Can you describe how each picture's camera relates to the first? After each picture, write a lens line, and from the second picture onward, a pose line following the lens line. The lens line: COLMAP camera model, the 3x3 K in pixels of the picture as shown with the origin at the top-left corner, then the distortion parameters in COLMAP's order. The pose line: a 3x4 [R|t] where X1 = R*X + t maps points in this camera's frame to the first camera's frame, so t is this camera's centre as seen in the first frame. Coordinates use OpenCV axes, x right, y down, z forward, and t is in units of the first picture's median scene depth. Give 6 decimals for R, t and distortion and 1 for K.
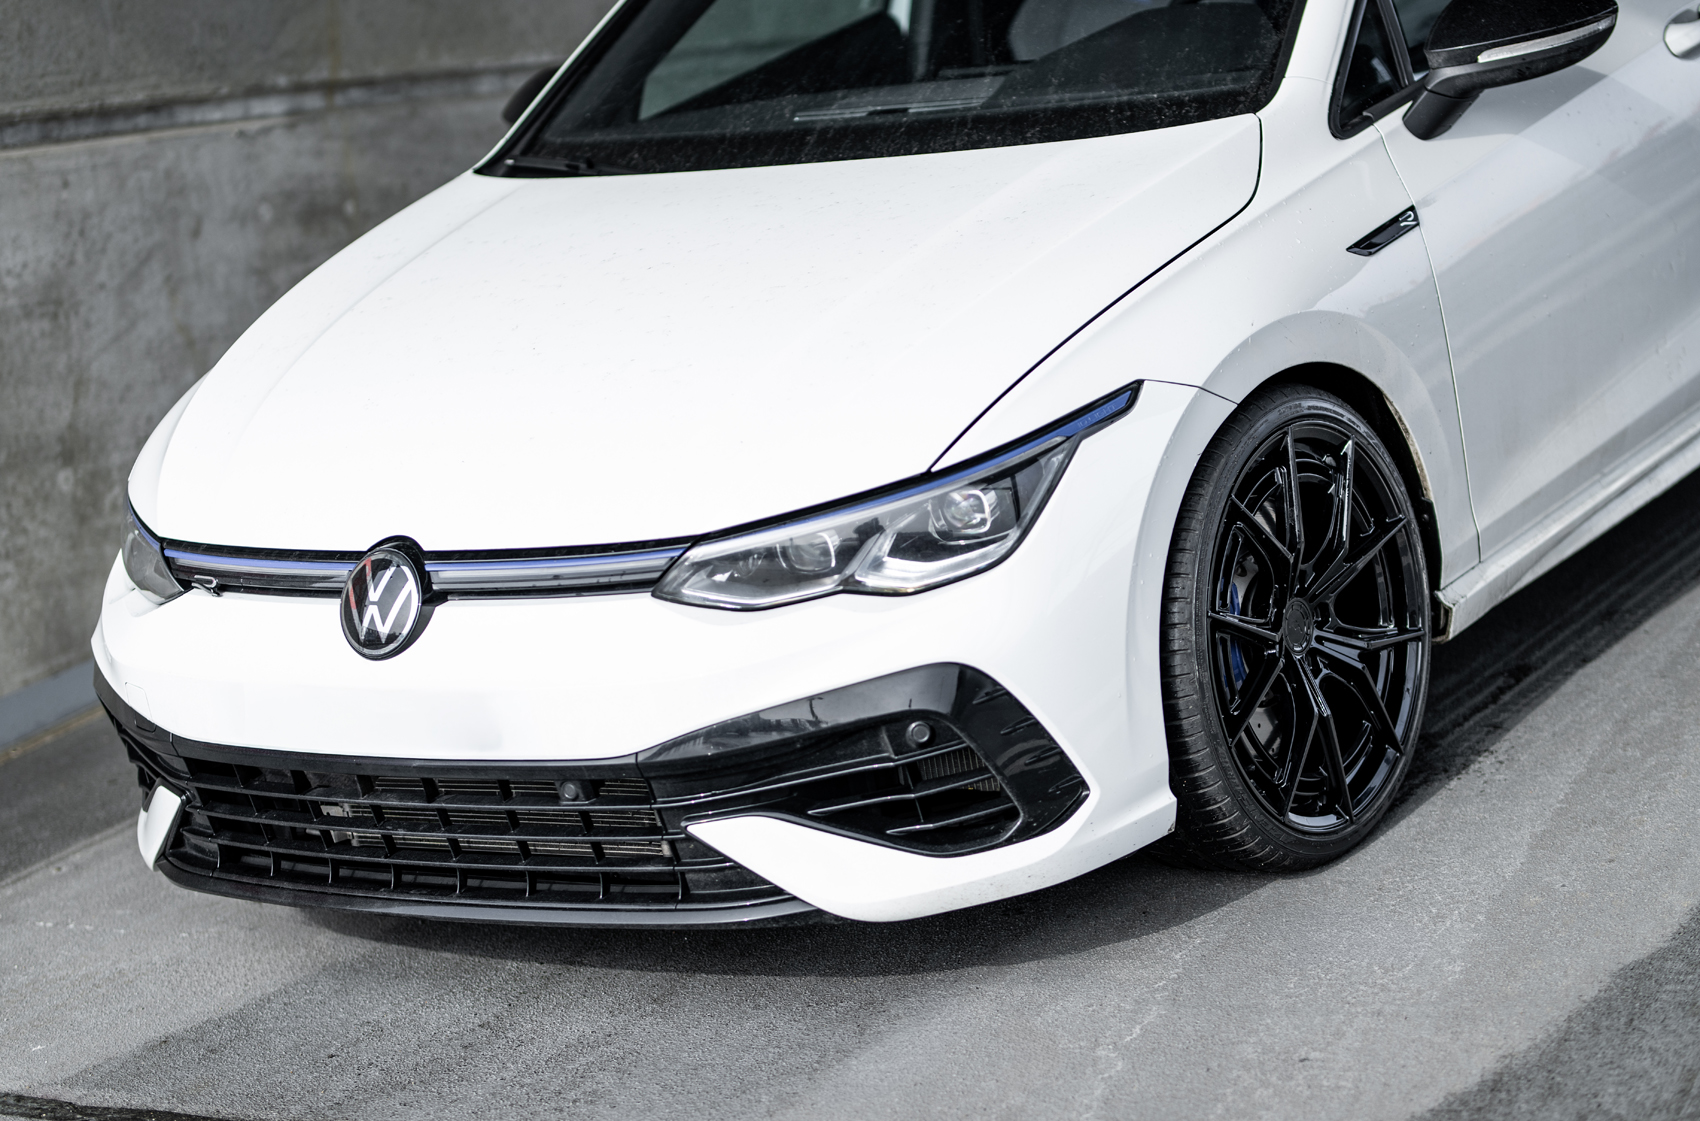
lens RADIAL K [[4117.4, 0, 857.1], [0, 4117.4, 555.5], [0, 0, 1]] dist [-0.029611, 0.000000]
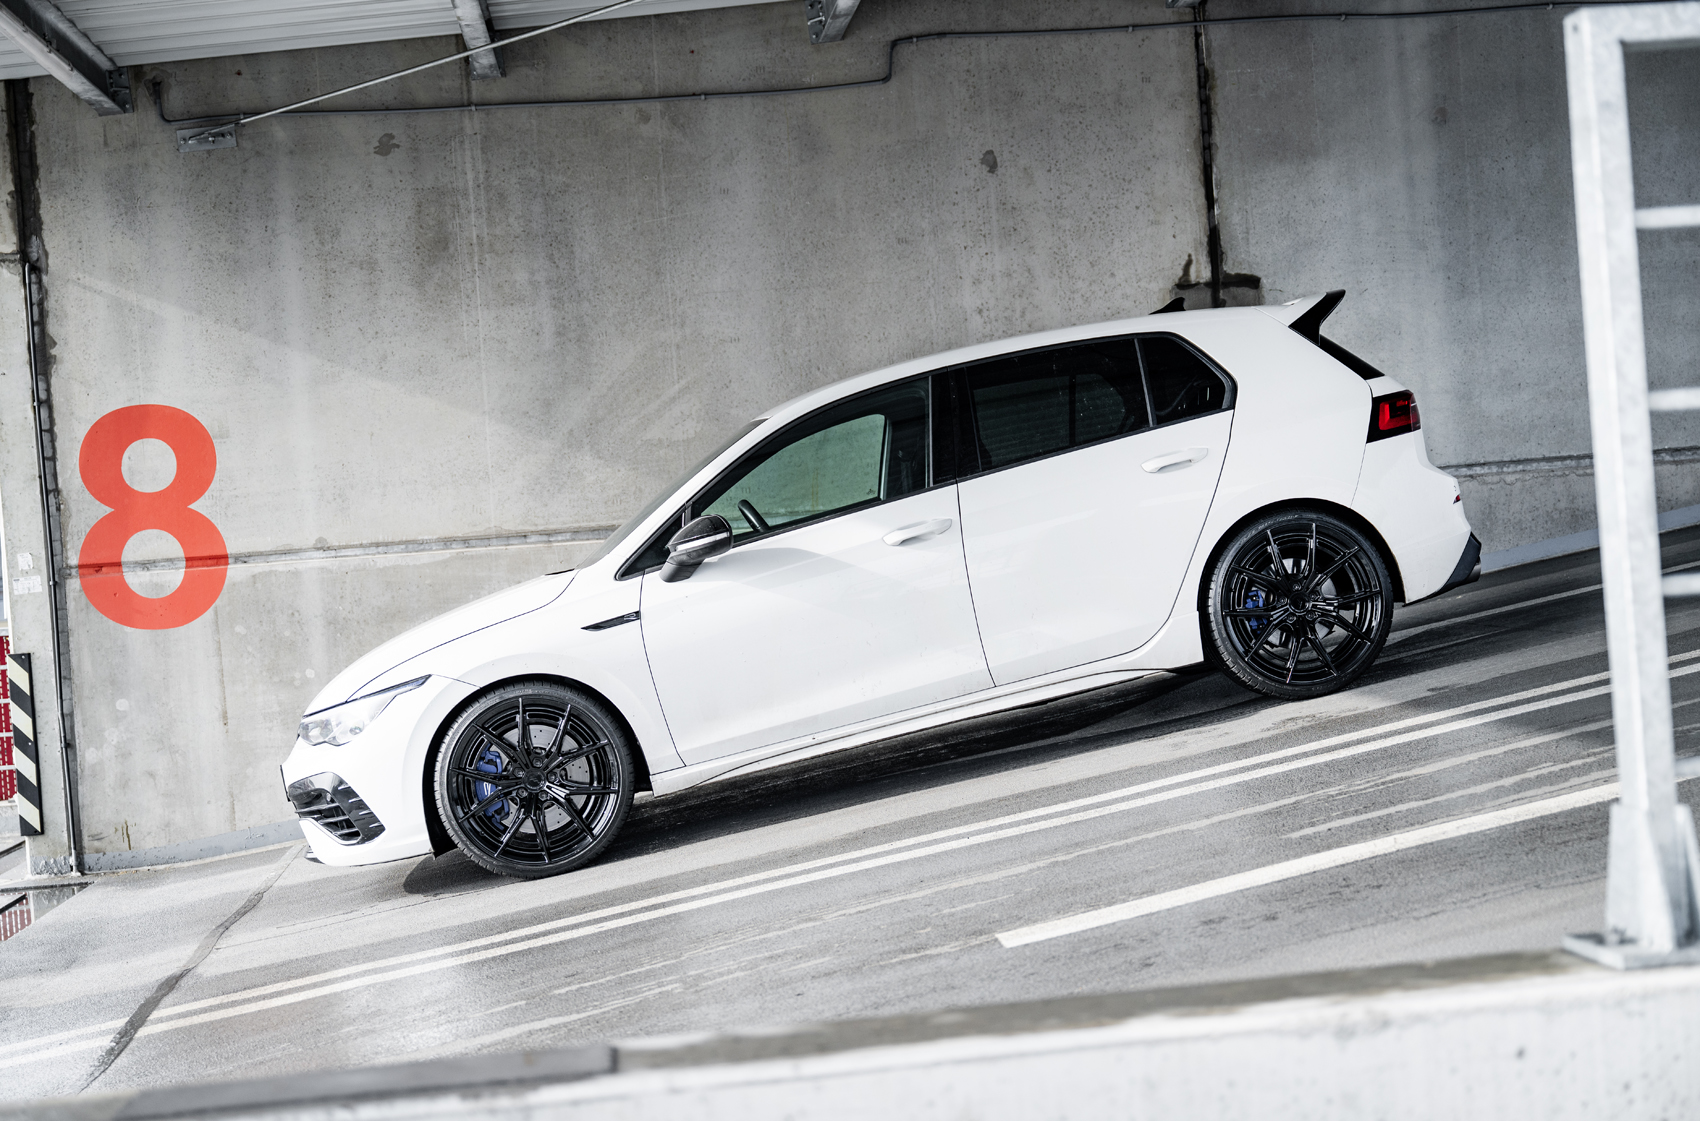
lens RADIAL K [[2257.3, 0, 845.4], [0, 2257.3, 561.5], [0, 0, 1]] dist [0.002525, 0.000000]
pose [[0.670773, 0.056975, -0.739471, 1.184878], [-0.088922, 0.996031, -0.003918, -0.119763], [0.736313, 0.068384, 0.673177, 0.229935]]
